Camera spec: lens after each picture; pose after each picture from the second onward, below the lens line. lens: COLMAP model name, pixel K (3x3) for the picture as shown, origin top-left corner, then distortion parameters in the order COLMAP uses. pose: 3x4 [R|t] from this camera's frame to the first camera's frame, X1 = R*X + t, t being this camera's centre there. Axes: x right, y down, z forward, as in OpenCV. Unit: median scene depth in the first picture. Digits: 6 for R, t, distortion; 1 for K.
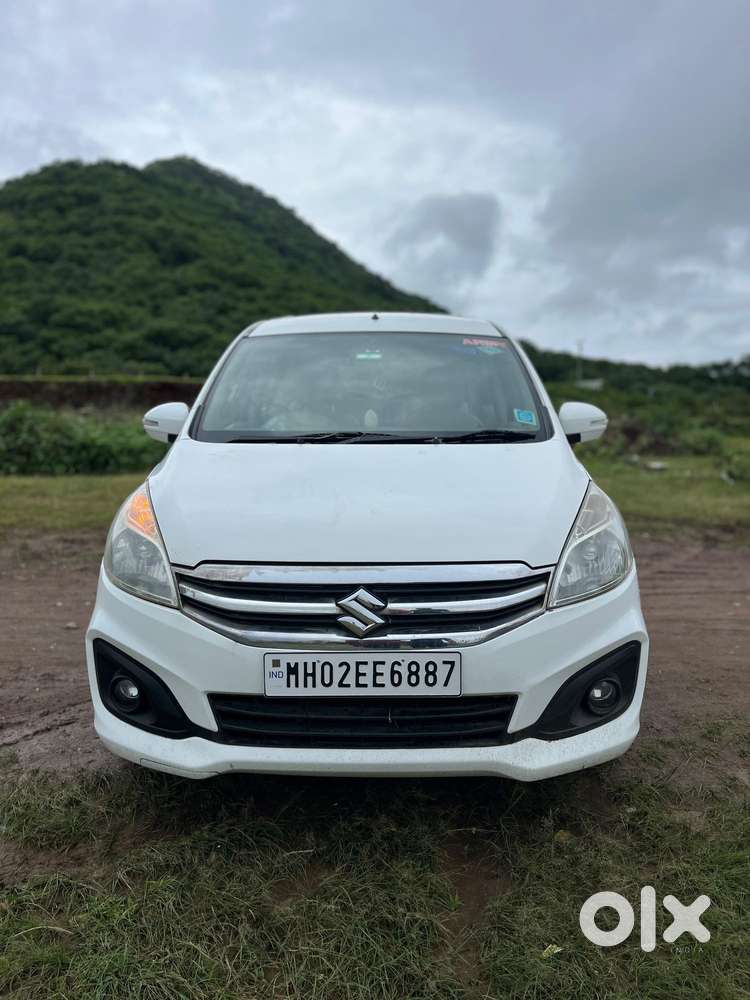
lens RADIAL K [[764.6, 0, 376.5], [0, 764.6, 508.9], [0, 0, 1]] dist [0.048632, -0.067102]
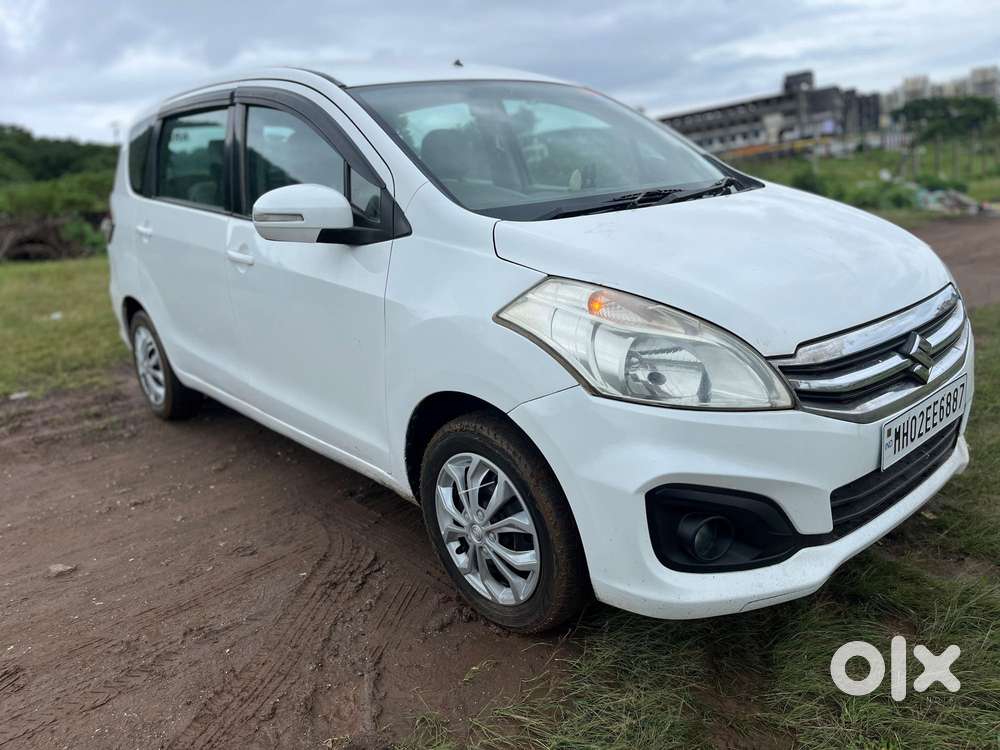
lens RADIAL K [[764.6, 0, 499.2], [0, 764.6, 368.0], [0, 0, 1]] dist [0.048632, -0.067102]
pose [[0.739870, -0.224817, 0.634073, -1.002678], [0.166155, 0.974377, 0.151597, -0.086958], [-0.651908, -0.006807, 0.758267, 0.584794]]
